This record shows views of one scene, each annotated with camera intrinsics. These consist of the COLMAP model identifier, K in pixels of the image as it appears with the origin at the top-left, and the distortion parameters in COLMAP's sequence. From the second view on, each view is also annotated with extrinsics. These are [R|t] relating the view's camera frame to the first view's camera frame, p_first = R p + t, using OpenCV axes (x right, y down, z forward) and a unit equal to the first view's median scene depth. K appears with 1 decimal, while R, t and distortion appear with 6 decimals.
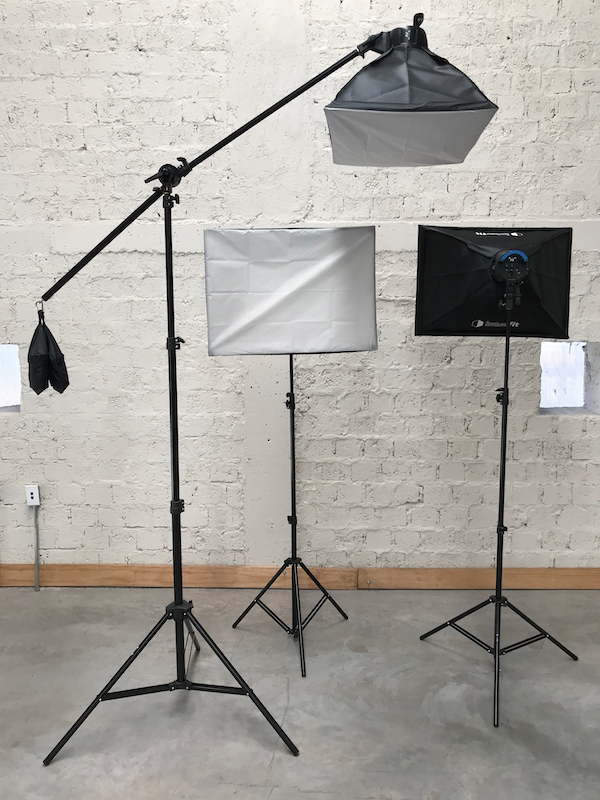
lens RADIAL K [[656.3, 0, 301.1], [0, 656.3, 400.3], [0, 0, 1]] dist [0.025662, -0.025021]
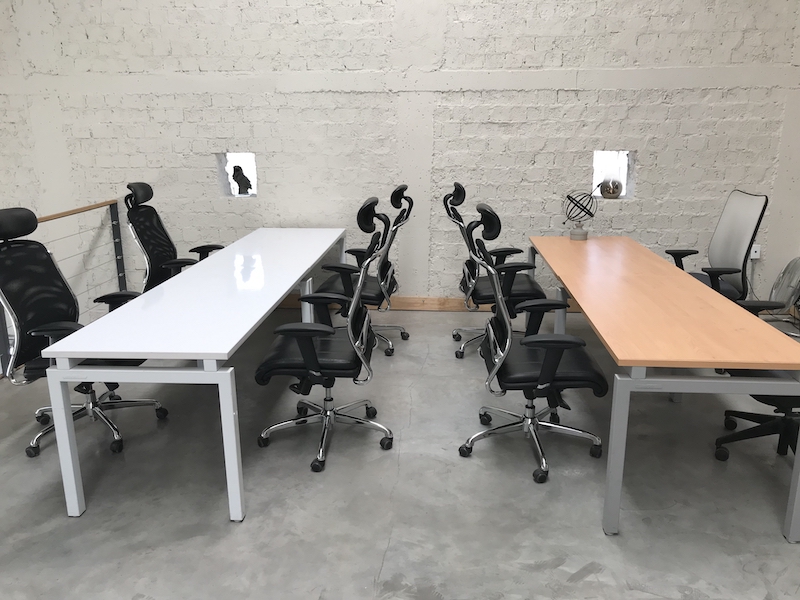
lens RADIAL K [[656.3, 0, 392.3], [0, 656.3, 296.6], [0, 0, 1]] dist [0.025662, -0.025021]
pose [[0.998750, 0.009845, -0.049005, -0.025092], [-0.003298, 0.991256, 0.131915, 0.047007], [0.049875, -0.131589, 0.990049, -0.580669]]
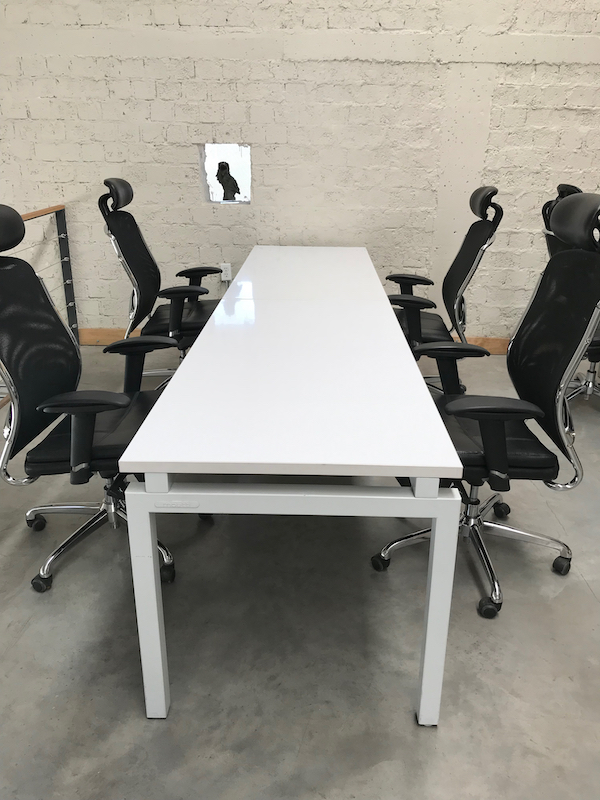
lens RADIAL K [[656.3, 0, 302.4], [0, 656.3, 397.4], [0, 0, 1]] dist [0.025662, -0.025021]
pose [[0.999808, 0.018348, 0.006912, -0.342665], [-0.019483, 0.969294, 0.245133, 0.065416], [-0.002202, -0.245220, 0.969465, -0.262499]]
